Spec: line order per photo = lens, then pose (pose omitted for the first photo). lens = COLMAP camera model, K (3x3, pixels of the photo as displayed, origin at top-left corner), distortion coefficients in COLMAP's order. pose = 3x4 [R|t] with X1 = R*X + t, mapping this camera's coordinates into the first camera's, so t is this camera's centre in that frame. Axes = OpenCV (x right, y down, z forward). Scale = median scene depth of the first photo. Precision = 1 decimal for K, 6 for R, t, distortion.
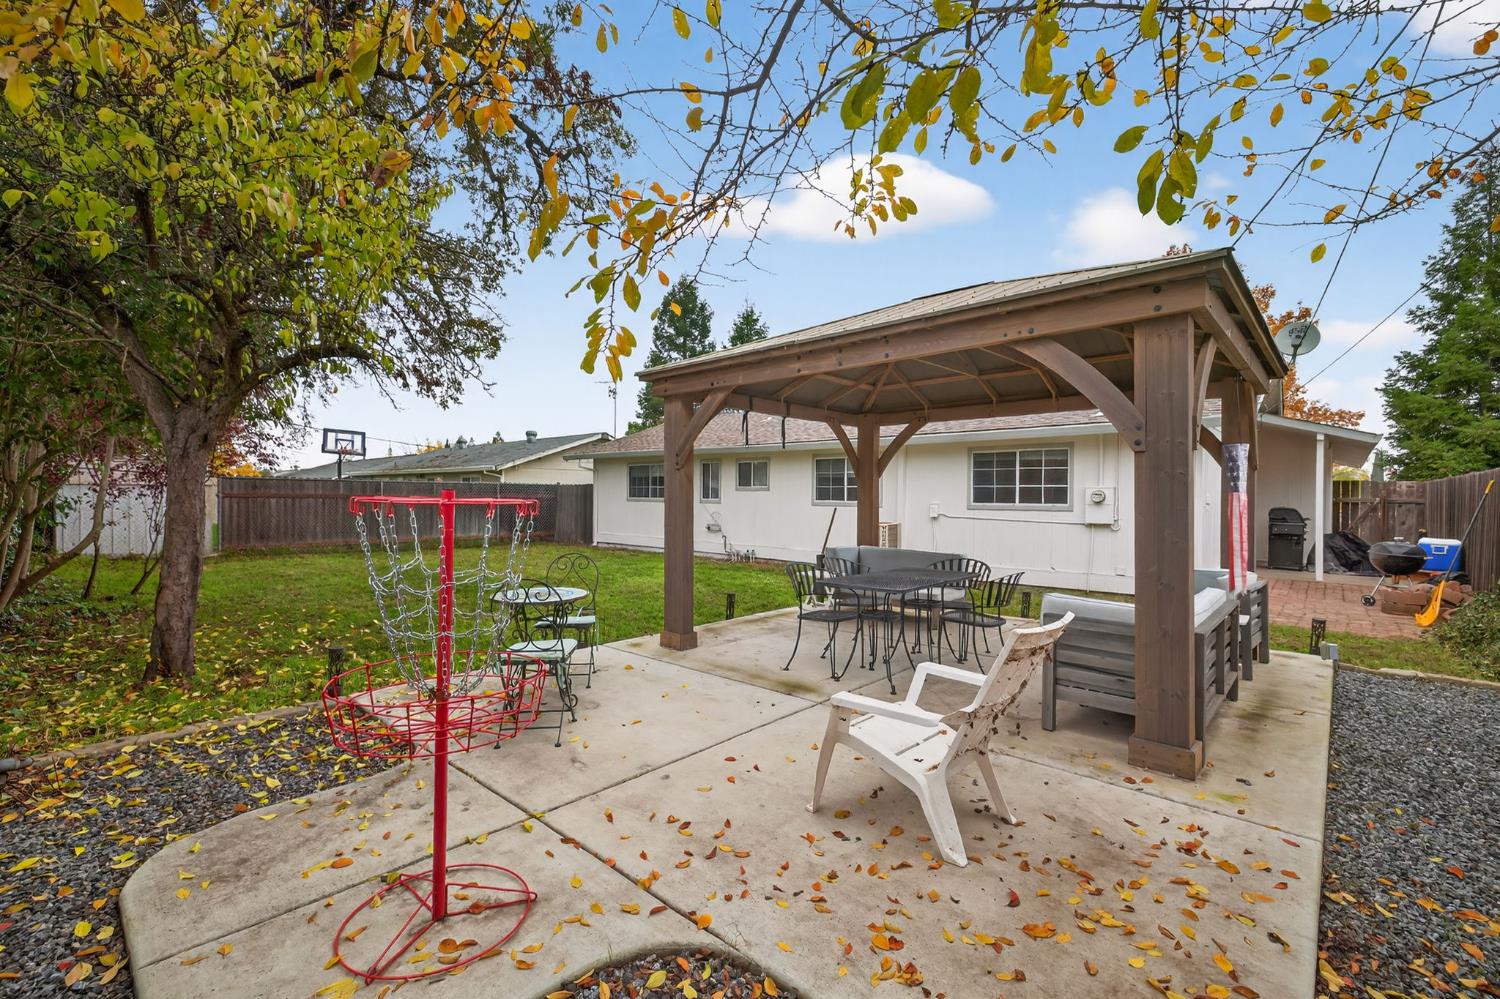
lens RADIAL K [[639.8, 0, 758.1], [0, 639.8, 499.6], [0, 0, 1]] dist [-0.000014, 0.000167]
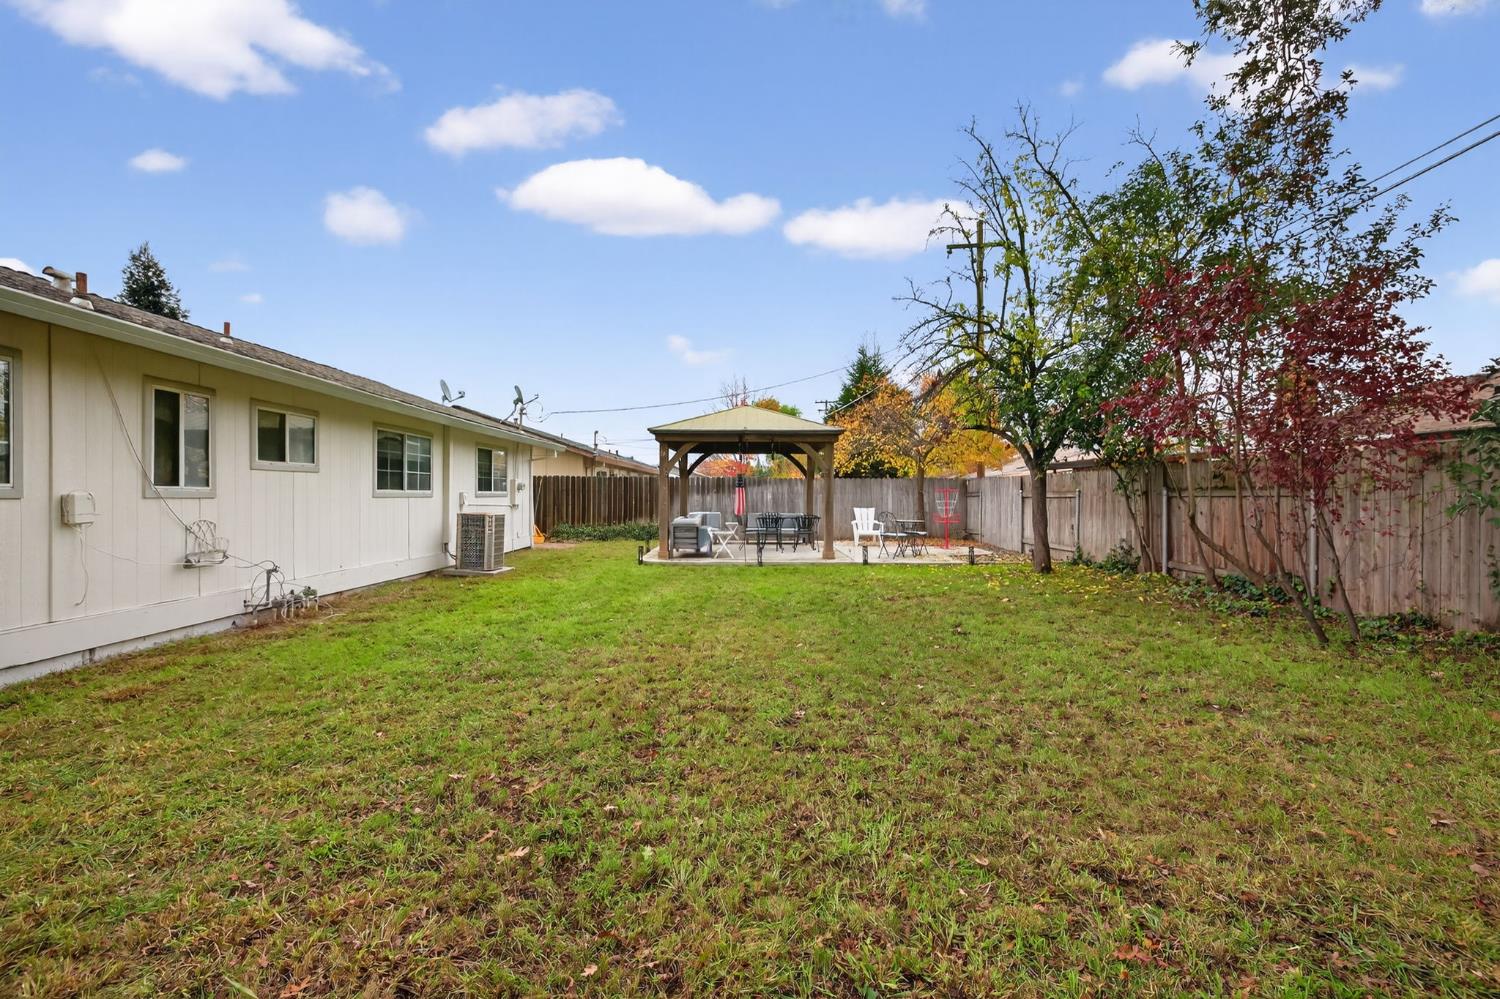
lens RADIAL K [[617.6, 0, 759.1], [0, 617.6, 486.1], [0, 0, 1]] dist [-0.000805, -0.000064]
pose [[-0.680704, -0.002527, 0.732554, -0.603429], [-0.010573, 0.999924, -0.006376, -0.001962], [-0.732482, -0.012086, -0.680679, 1.051760]]
